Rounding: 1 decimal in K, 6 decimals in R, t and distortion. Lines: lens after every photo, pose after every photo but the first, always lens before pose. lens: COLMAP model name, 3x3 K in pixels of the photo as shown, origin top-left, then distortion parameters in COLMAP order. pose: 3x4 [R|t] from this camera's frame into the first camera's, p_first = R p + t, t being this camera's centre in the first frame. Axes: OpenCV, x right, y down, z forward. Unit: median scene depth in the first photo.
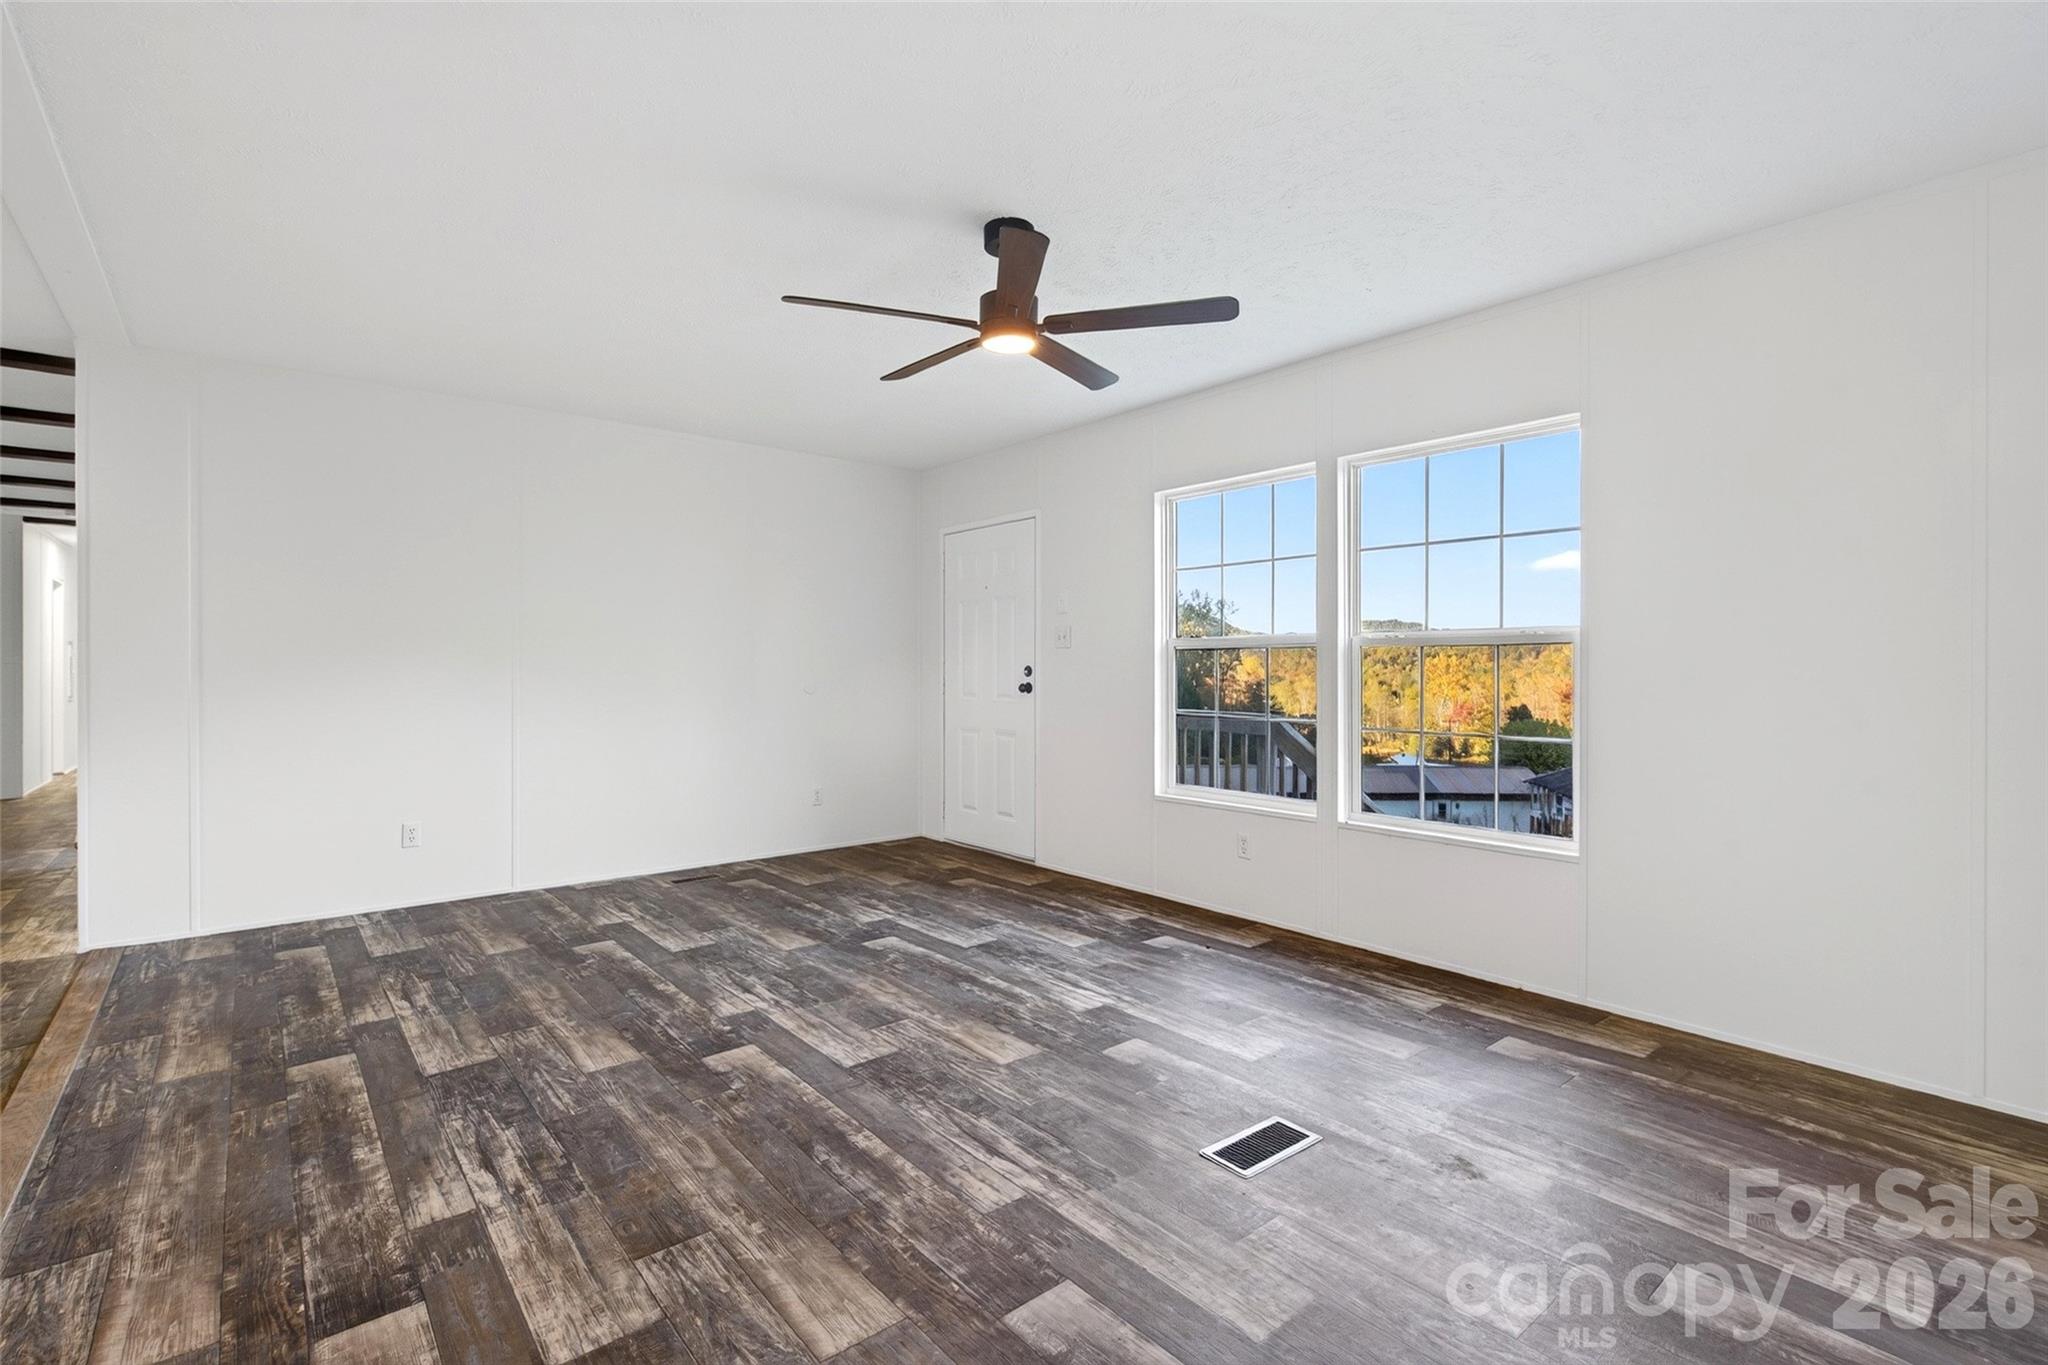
lens RADIAL K [[934.8, 0, 1000.9], [0, 934.8, 674.1], [0, 0, 1]] dist [-0.000856, -0.000631]
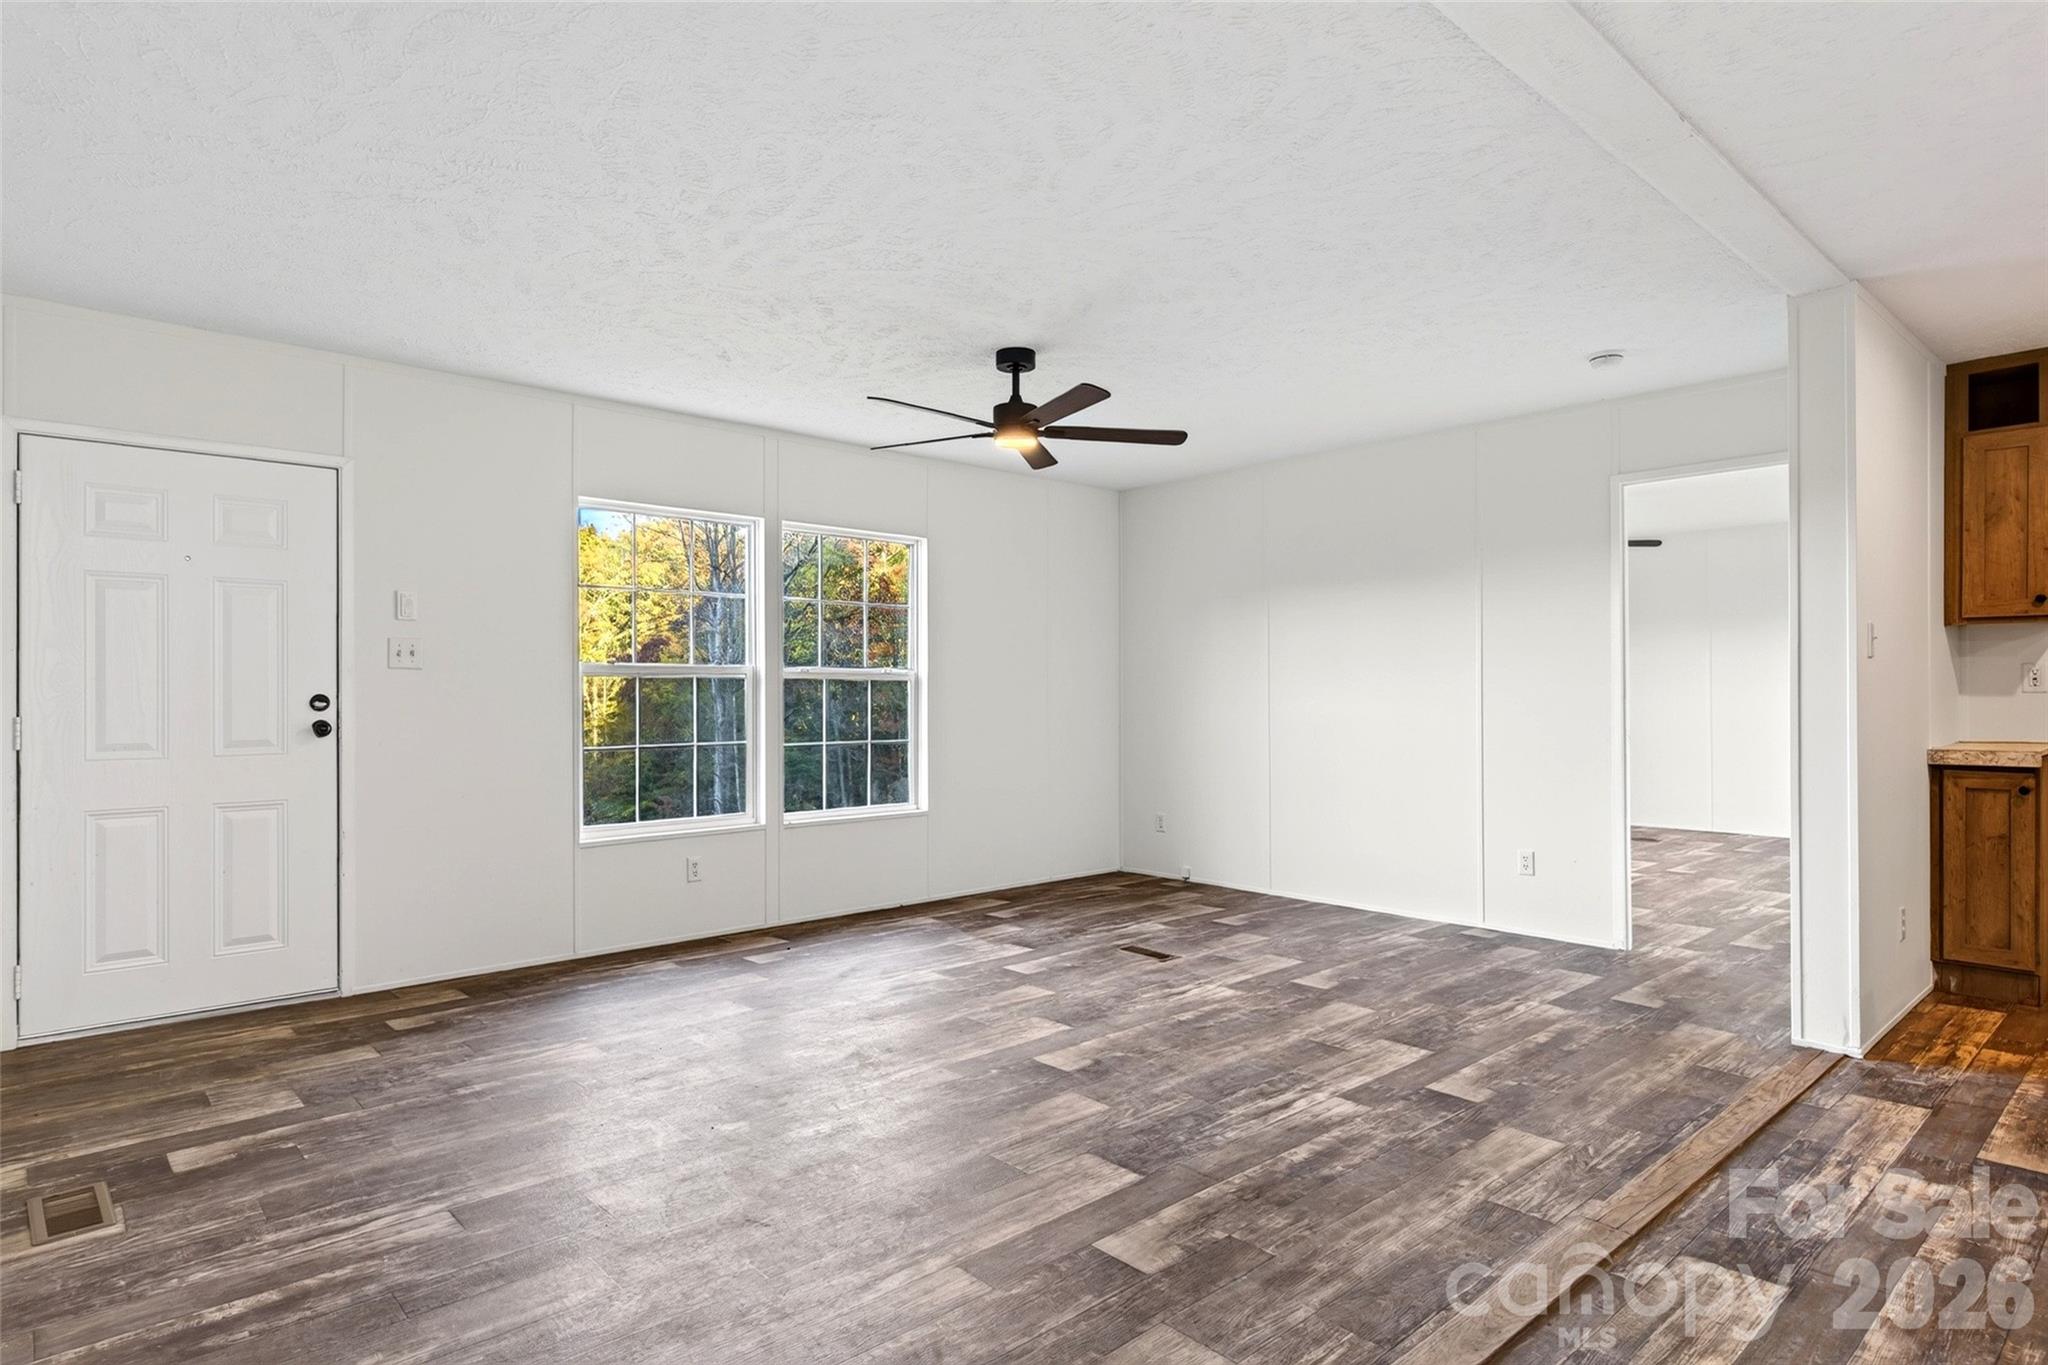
lens RADIAL K [[1118.3, 0, 1018.5], [0, 1118.3, 680.4], [0, 0, 1]] dist [0.000410, -0.000704]
pose [[-0.052934, 0.006421, 0.998577, -1.382418], [0.009689, 0.999936, -0.005916, -0.016123], [-0.998551, 0.009362, -0.052993, 0.985369]]
